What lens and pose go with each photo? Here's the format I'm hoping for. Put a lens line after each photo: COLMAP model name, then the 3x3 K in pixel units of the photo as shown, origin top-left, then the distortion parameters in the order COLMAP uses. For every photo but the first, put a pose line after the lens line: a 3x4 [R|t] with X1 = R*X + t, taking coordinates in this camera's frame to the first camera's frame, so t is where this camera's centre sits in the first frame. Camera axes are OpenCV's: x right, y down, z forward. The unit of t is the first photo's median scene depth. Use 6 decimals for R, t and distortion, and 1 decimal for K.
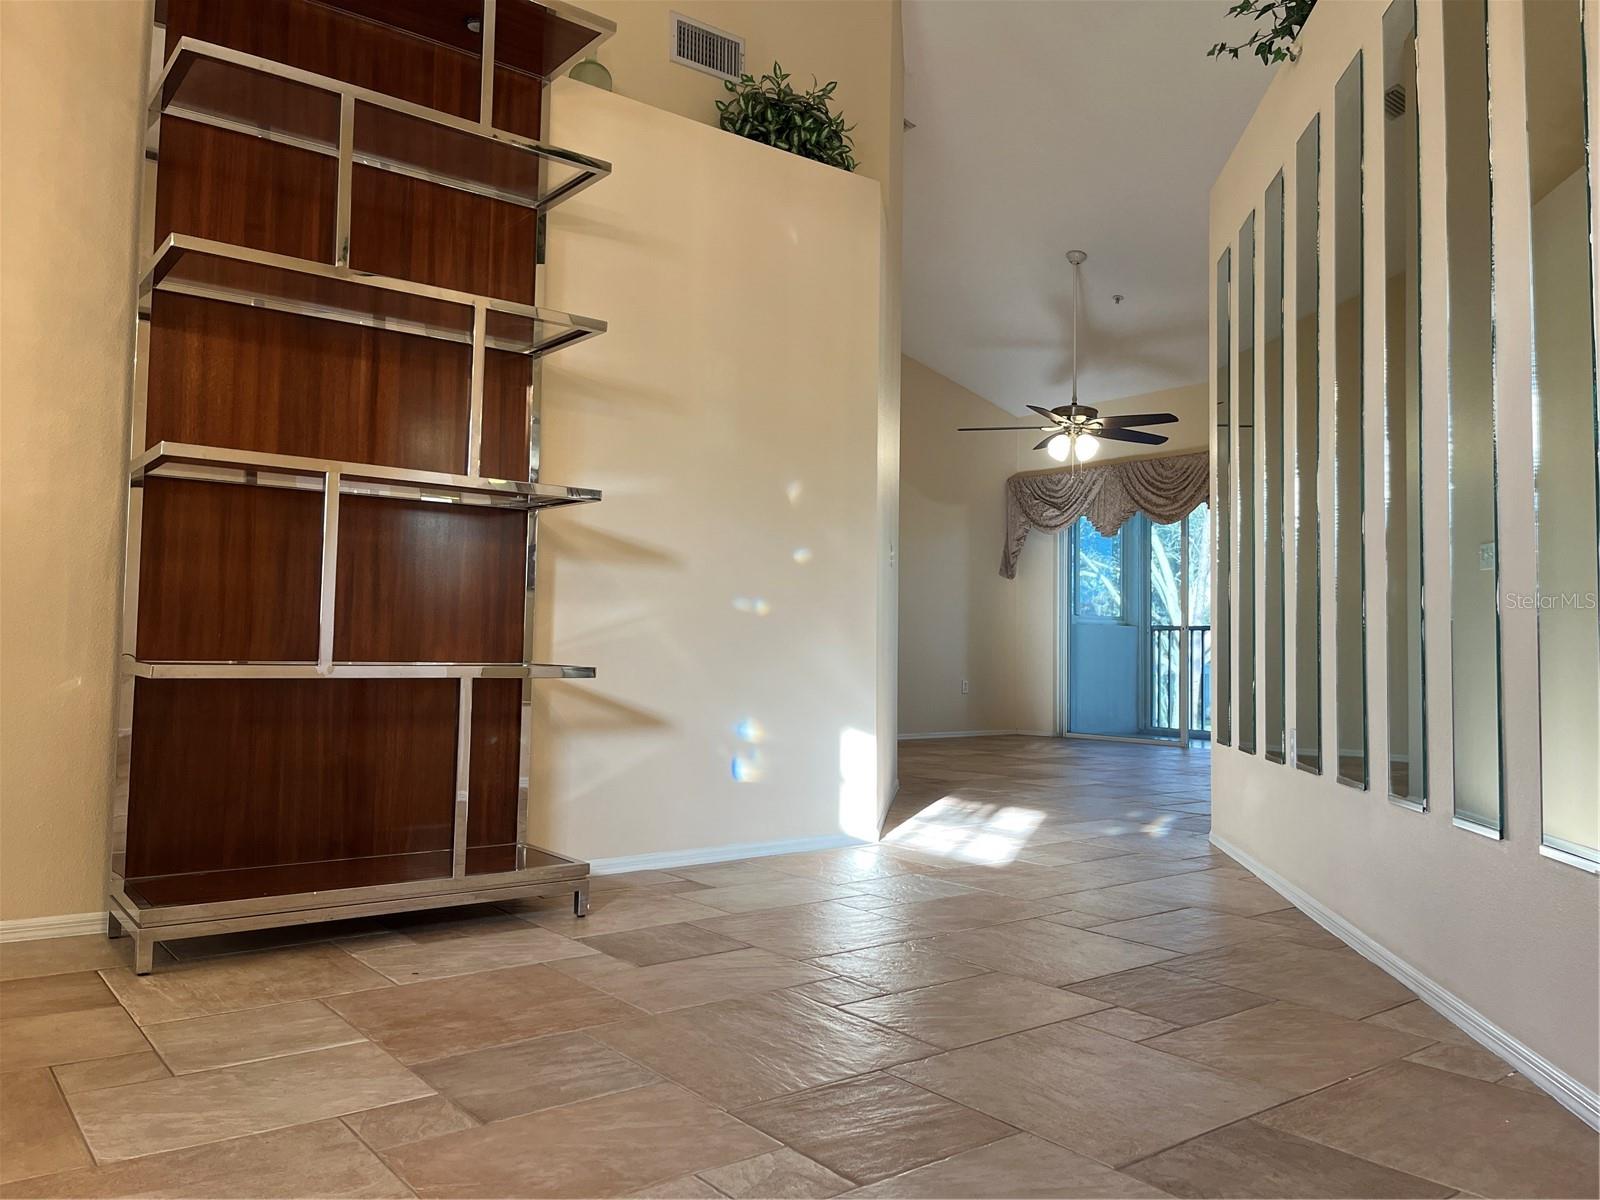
lens RADIAL K [[1218.9, 0, 795.5], [0, 1218.9, 594.5], [0, 0, 1]] dist [0.047538, -0.015335]
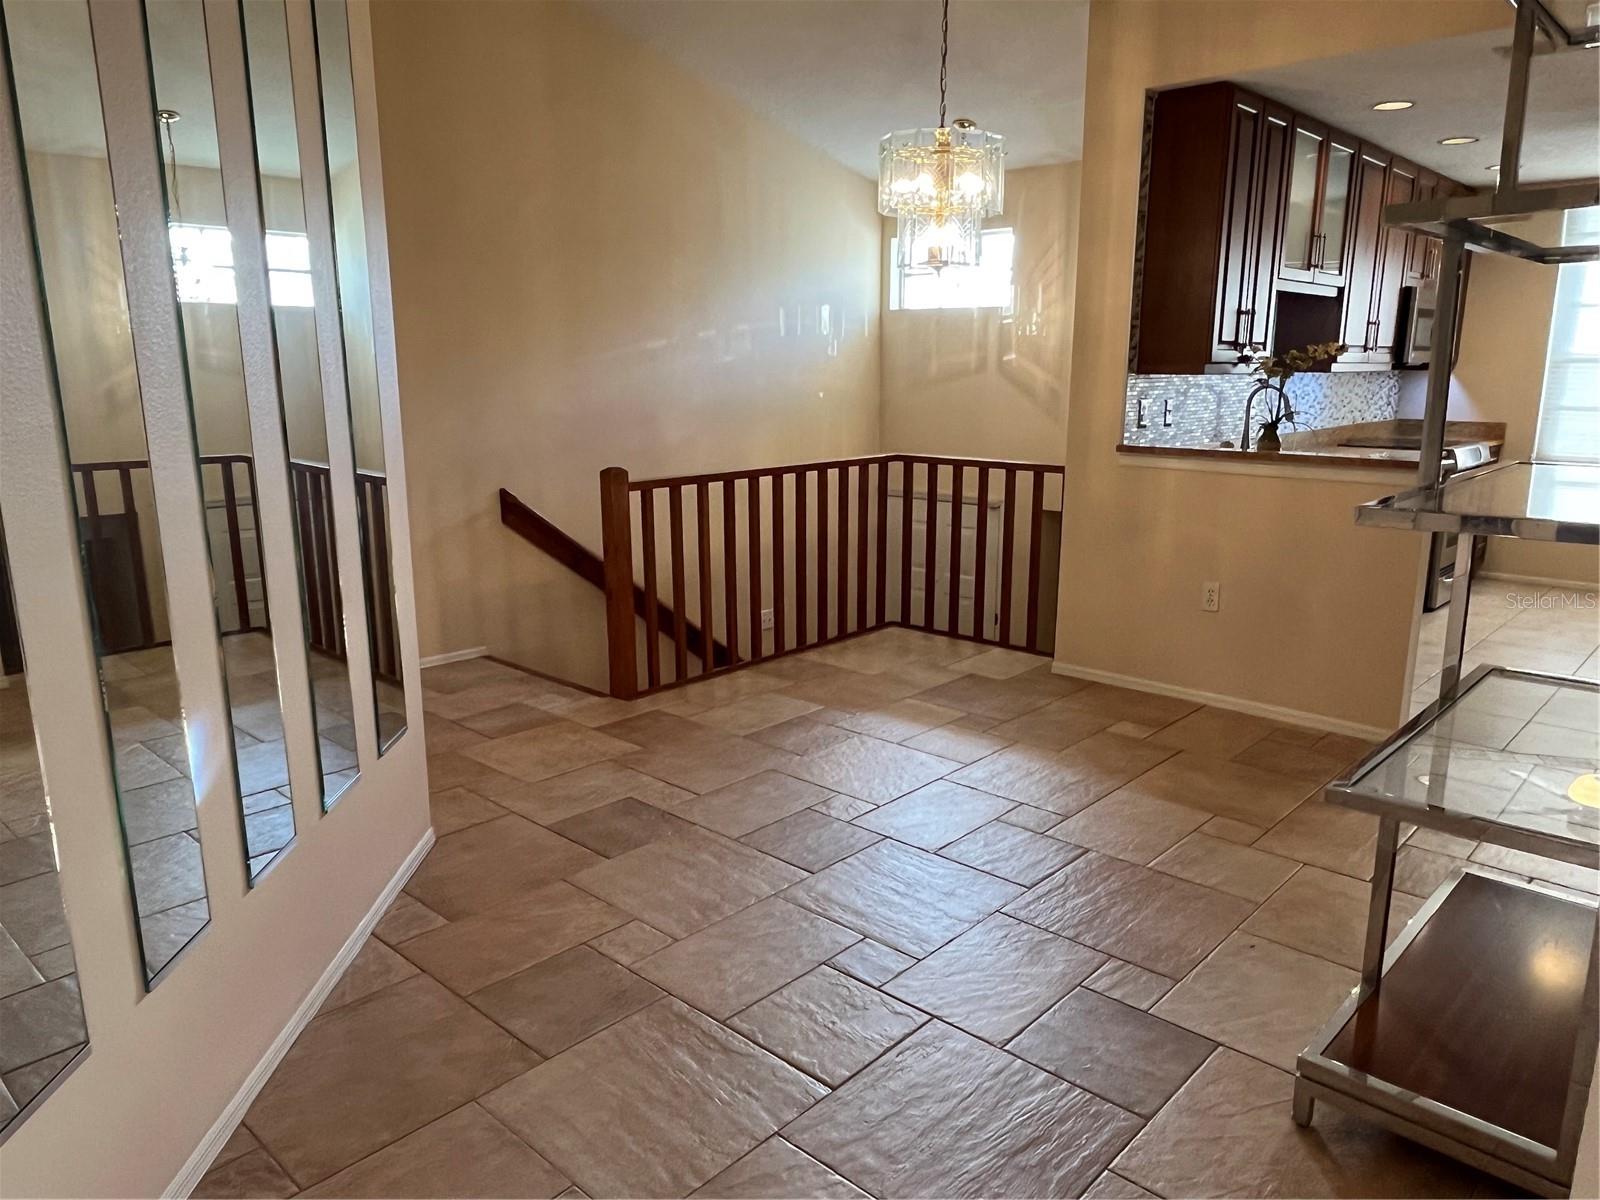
lens RADIAL K [[1098.9, 0, 810.3], [0, 1098.9, 601.7], [0, 0, 1]] dist [0.000796, -0.005920]
pose [[-0.986528, 0.021376, -0.162191, 0.245494], [-0.006099, 0.985932, 0.167036, -0.165527], [0.163479, 0.165775, -0.972519, 1.915043]]
